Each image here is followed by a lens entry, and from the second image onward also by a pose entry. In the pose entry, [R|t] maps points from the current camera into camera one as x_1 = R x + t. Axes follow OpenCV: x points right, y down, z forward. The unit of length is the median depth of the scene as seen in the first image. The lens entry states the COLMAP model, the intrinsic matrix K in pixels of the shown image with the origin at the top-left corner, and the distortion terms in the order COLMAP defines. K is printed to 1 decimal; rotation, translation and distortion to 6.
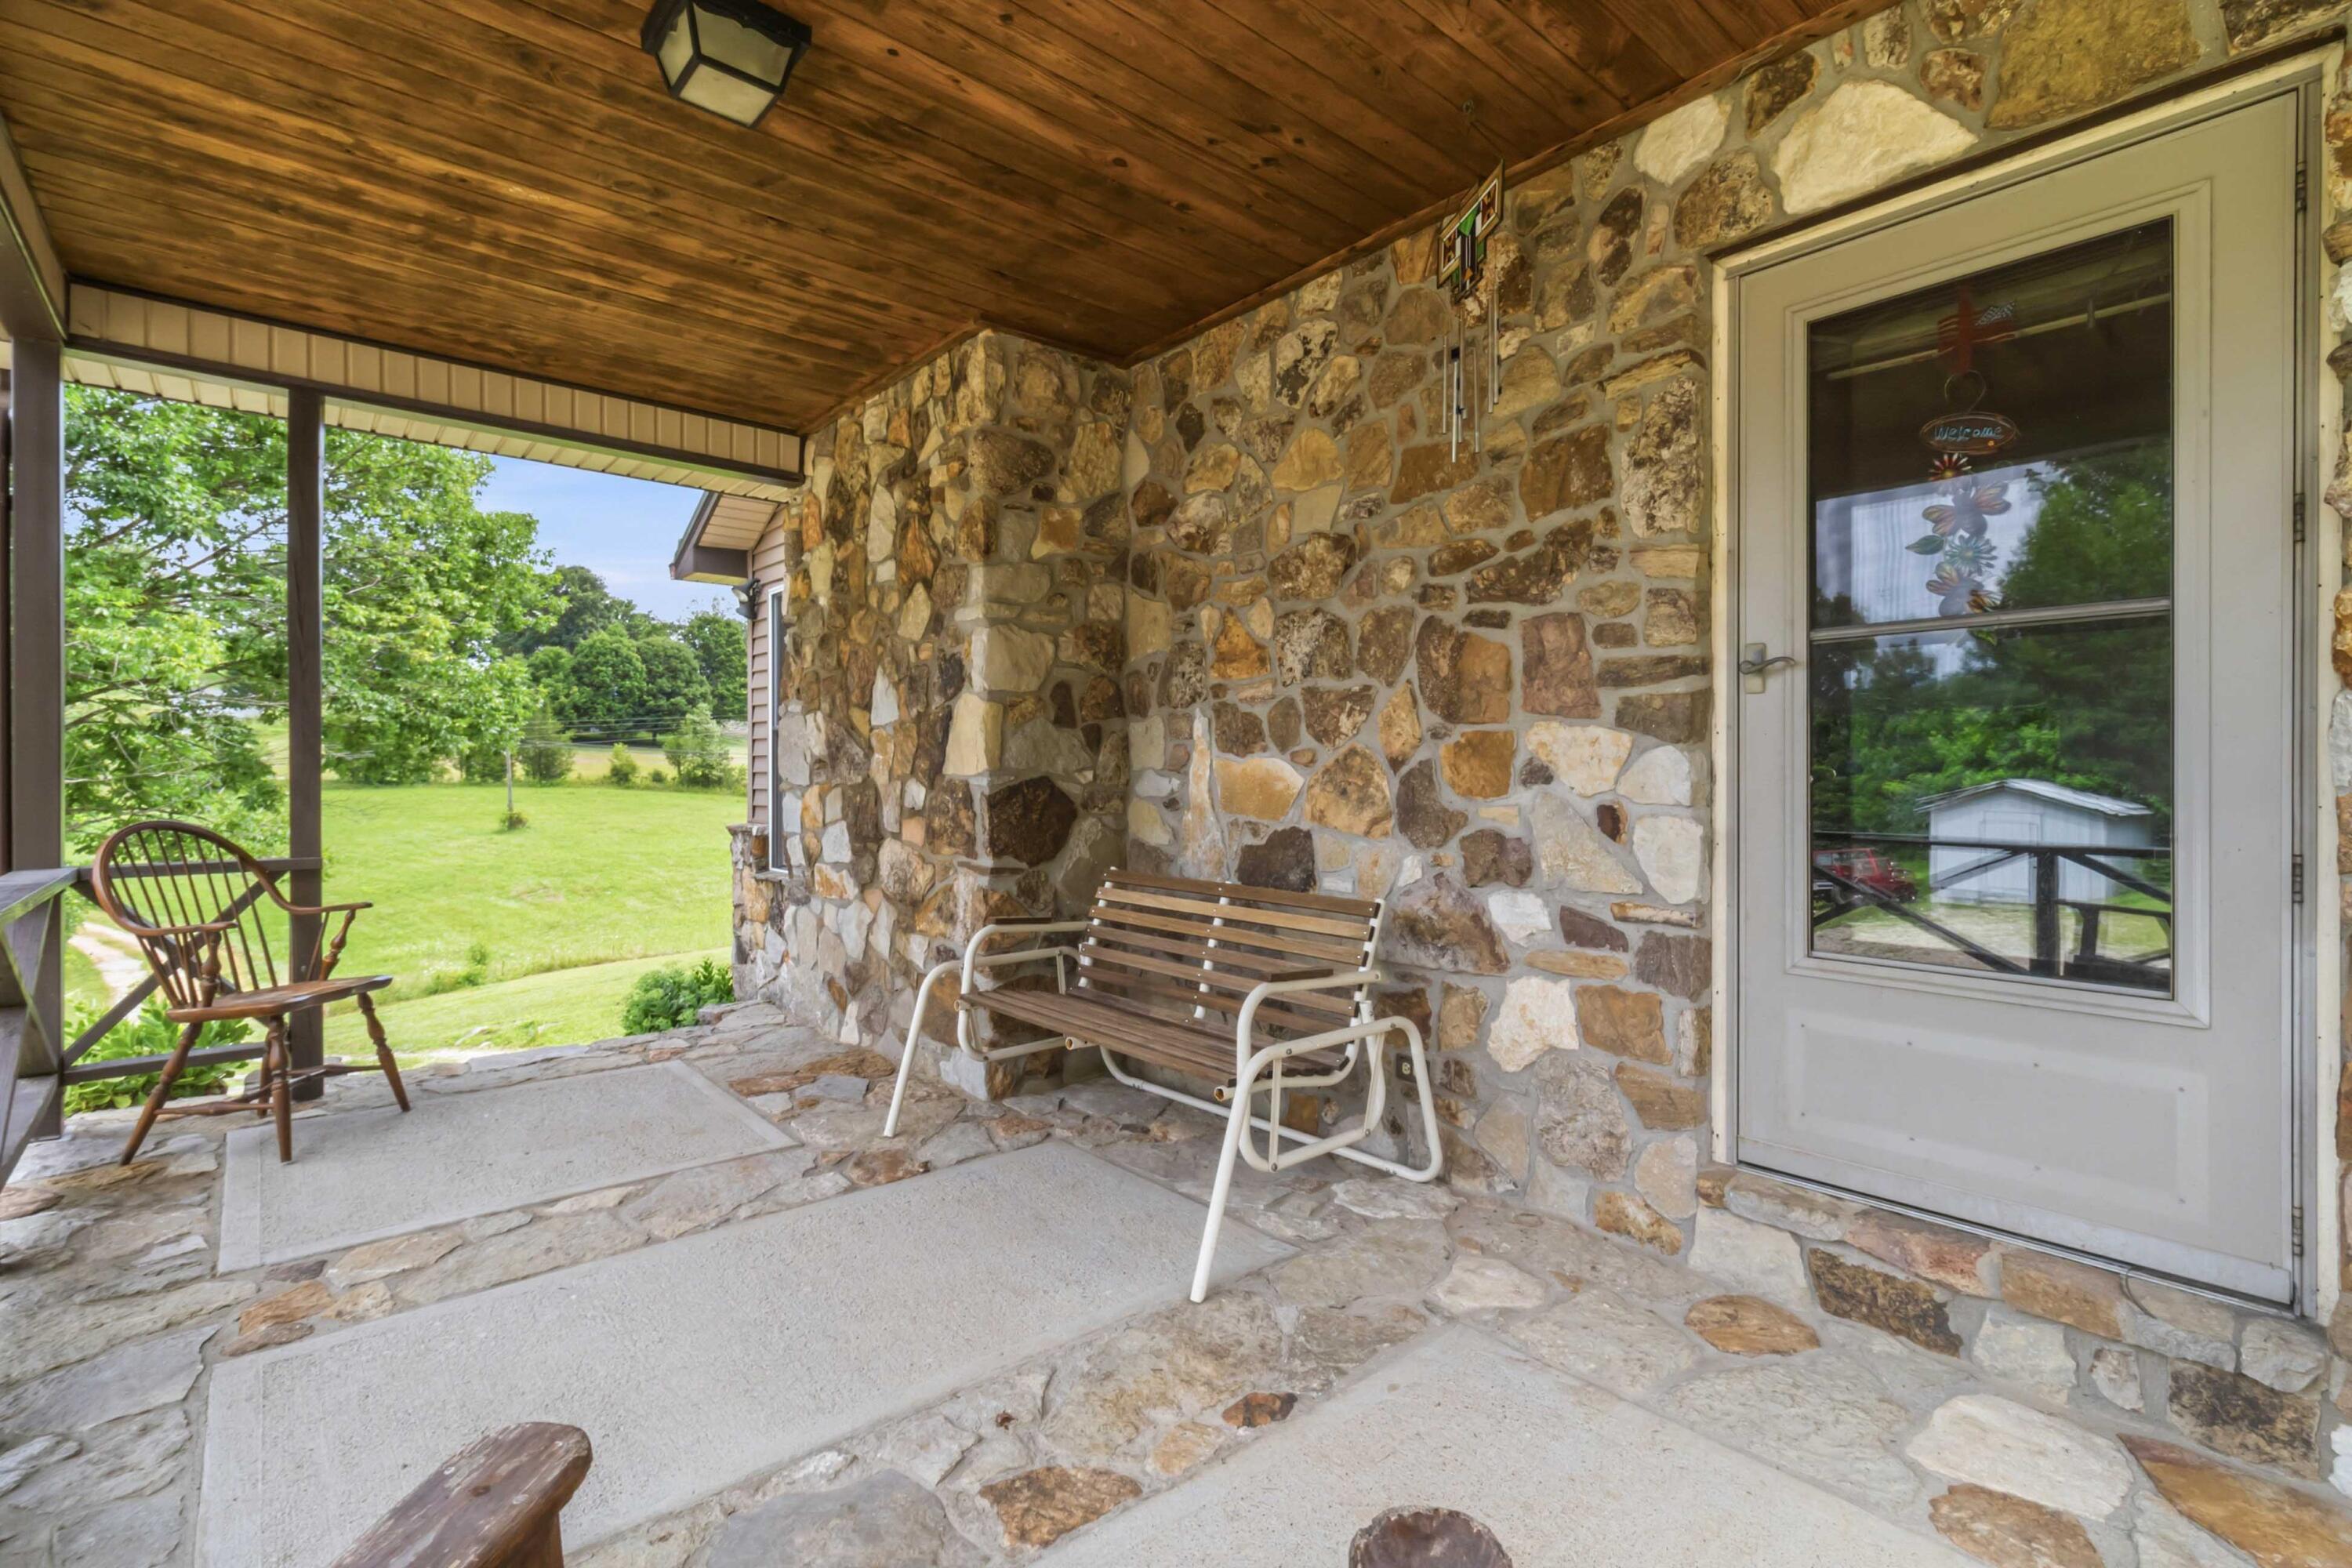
lens RADIAL K [[1073.4, 0, 1240.9], [0, 1073.4, 785.8], [0, 0, 1]] dist [0.001455, -0.000031]
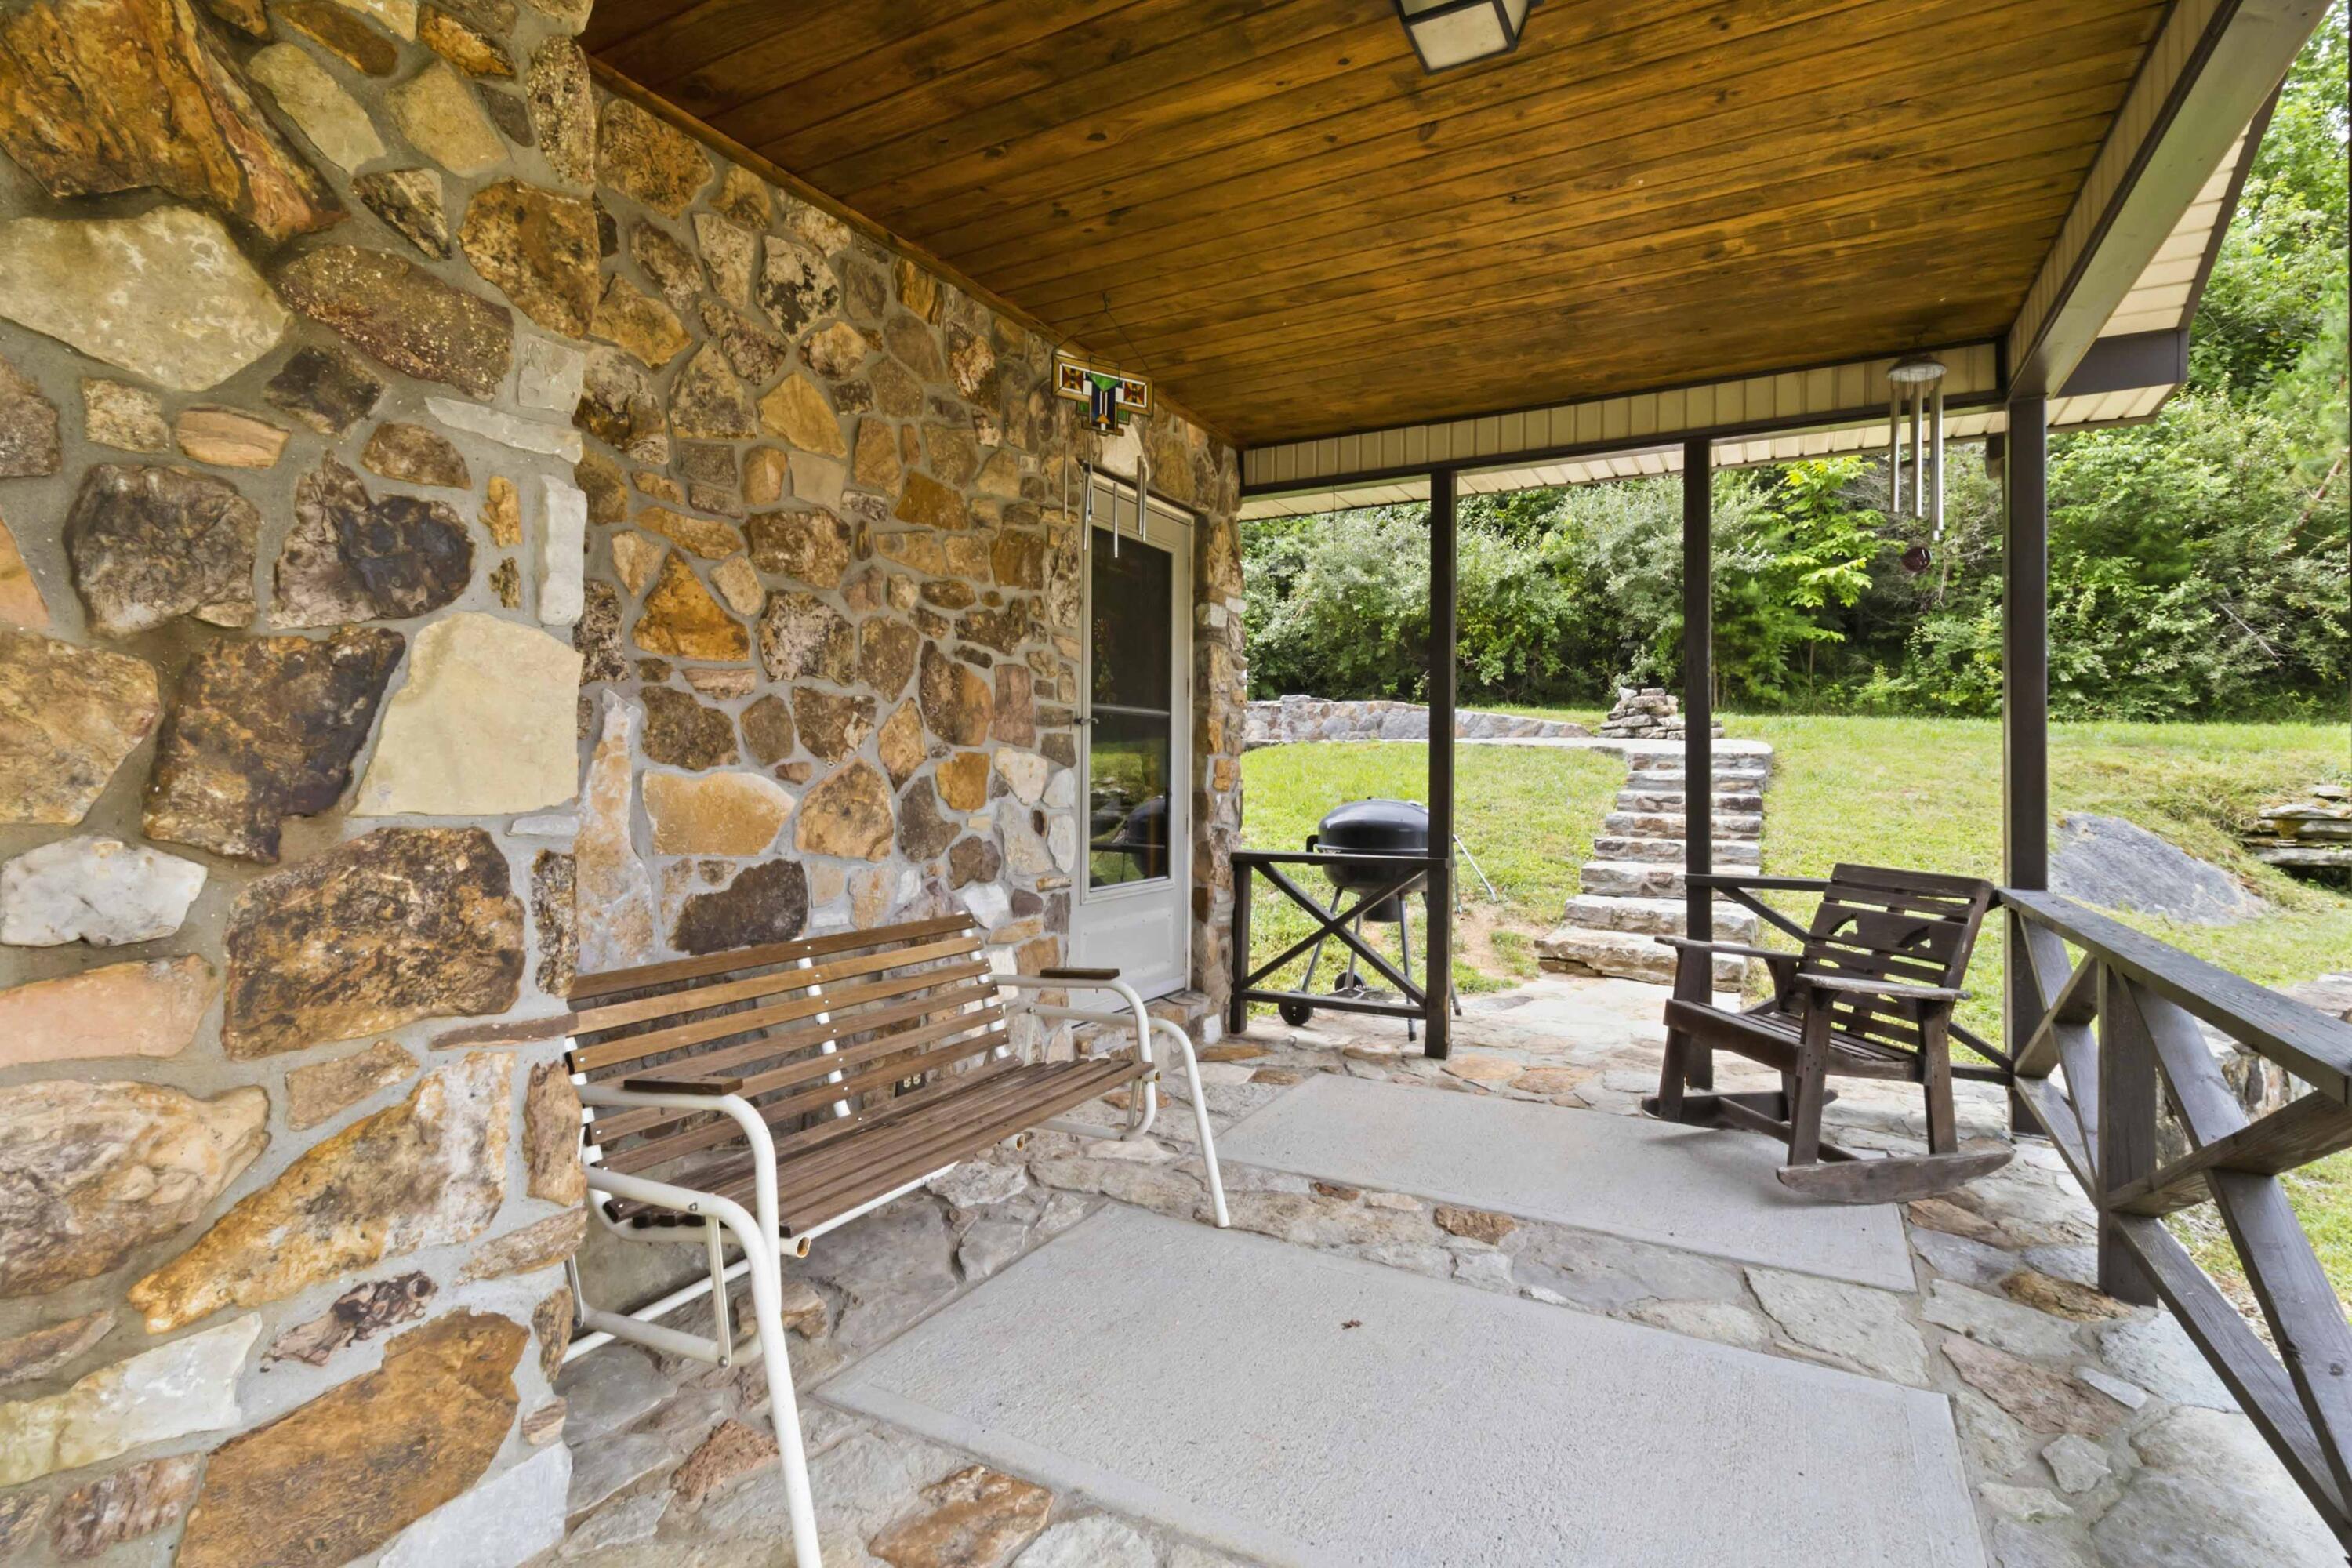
lens RADIAL K [[1130.1, 0, 1178.3], [0, 1130.1, 768.1], [0, 0, 1]] dist [-0.000130, 0.000011]
pose [[-0.328672, -0.001204, 0.944444, -0.893803], [0.006532, 0.999972, 0.003548, -0.032727], [-0.944422, 0.007336, -0.328655, 1.060500]]
